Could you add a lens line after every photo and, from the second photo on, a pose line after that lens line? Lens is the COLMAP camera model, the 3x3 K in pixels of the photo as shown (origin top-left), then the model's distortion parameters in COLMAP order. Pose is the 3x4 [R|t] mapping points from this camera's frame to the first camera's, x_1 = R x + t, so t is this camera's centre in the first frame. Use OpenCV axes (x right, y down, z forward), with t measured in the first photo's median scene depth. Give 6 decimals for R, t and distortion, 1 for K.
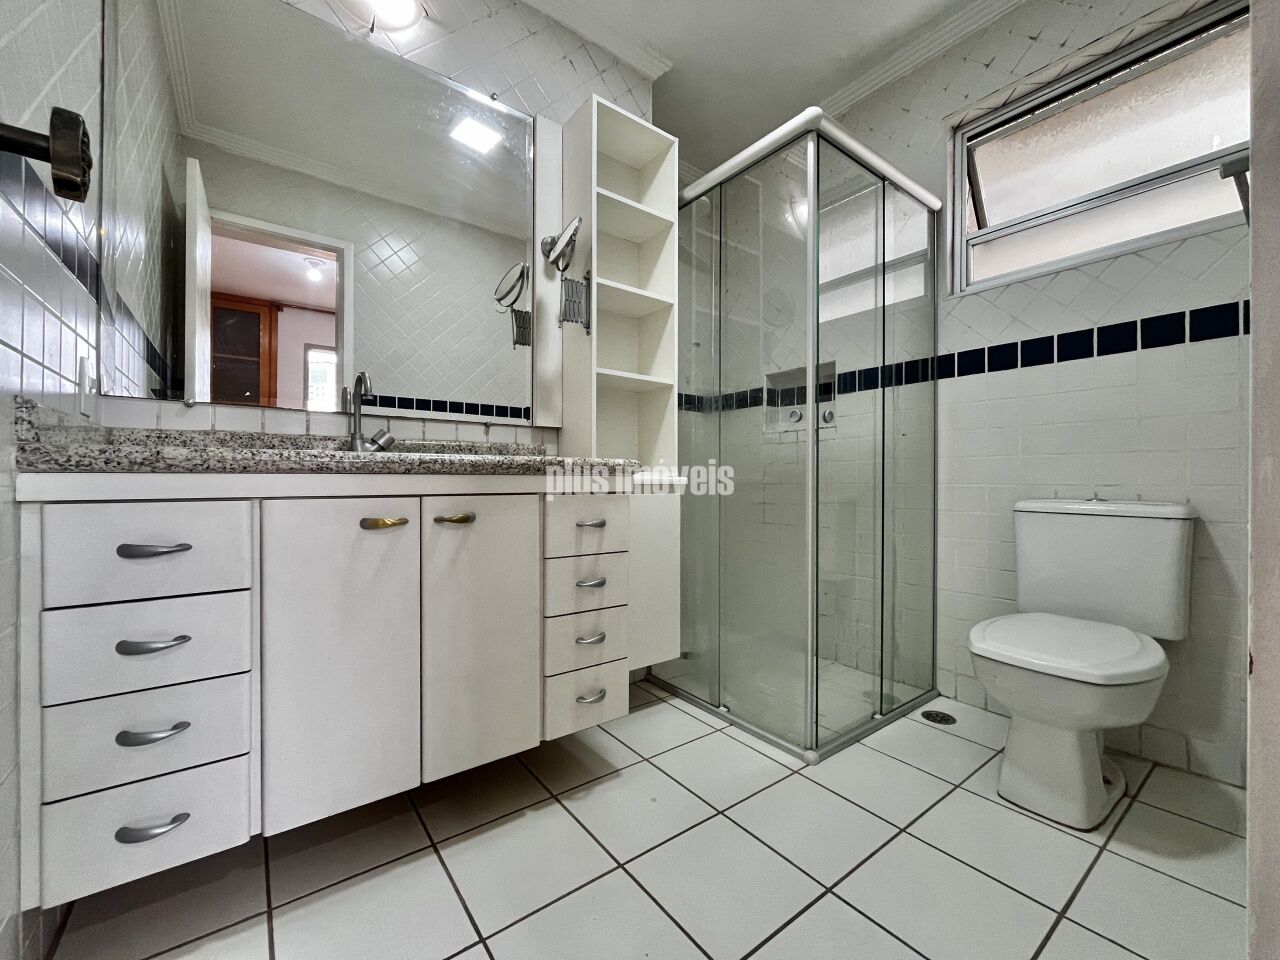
lens RADIAL K [[518.3, 0, 642.5], [0, 518.3, 481.0], [0, 0, 1]] dist [-0.003798, 0.000216]
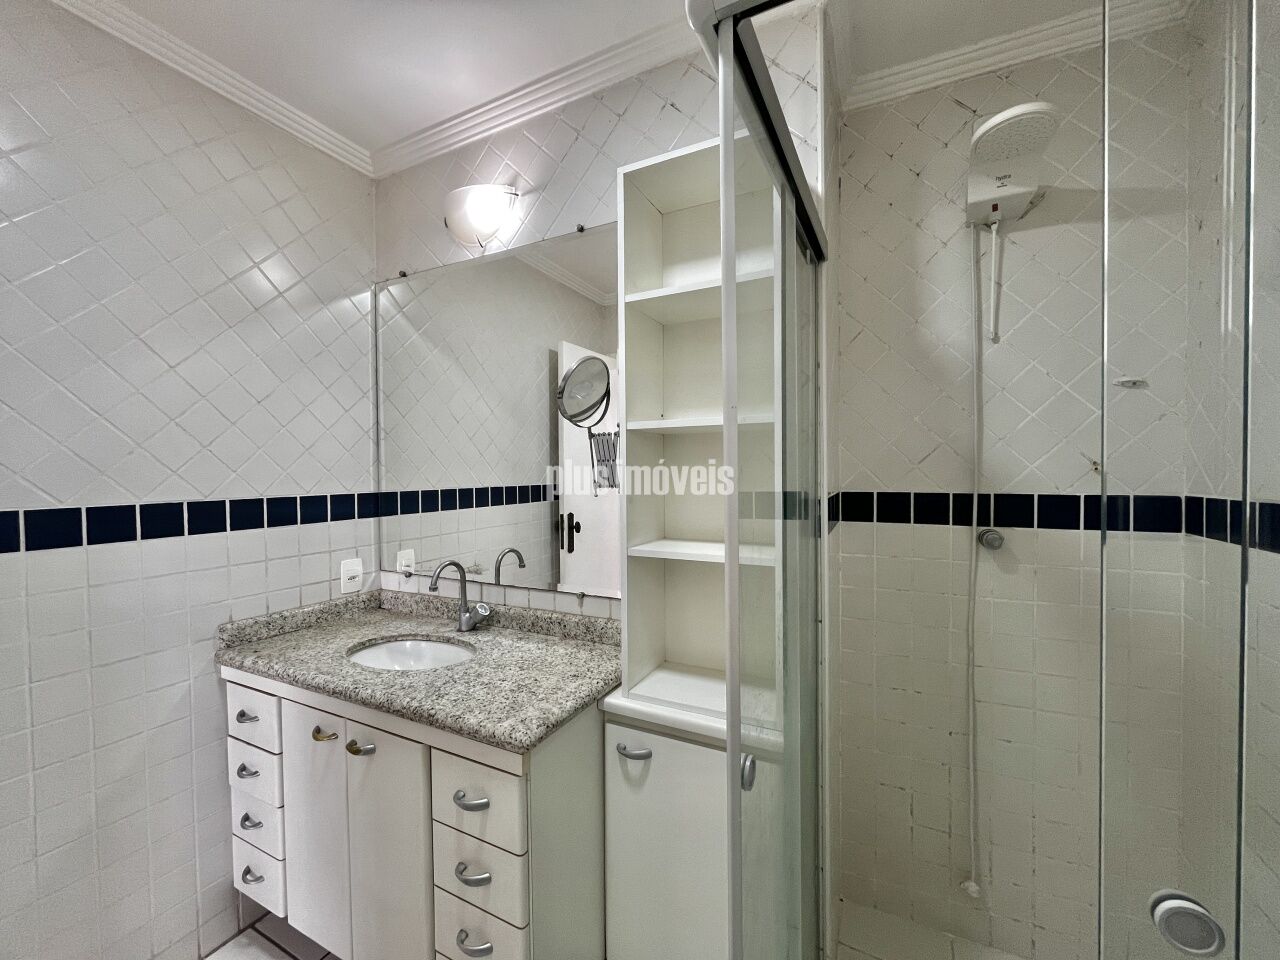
lens RADIAL K [[518.3, 0, 641.0], [0, 518.3, 479.6], [0, 0, 1]] dist [-0.003798, 0.000216]
pose [[0.437639, 0.001797, -0.899149, 0.632210], [0.008126, 0.999949, 0.005953, -0.356810], [0.899114, -0.009912, 0.437602, 0.792929]]
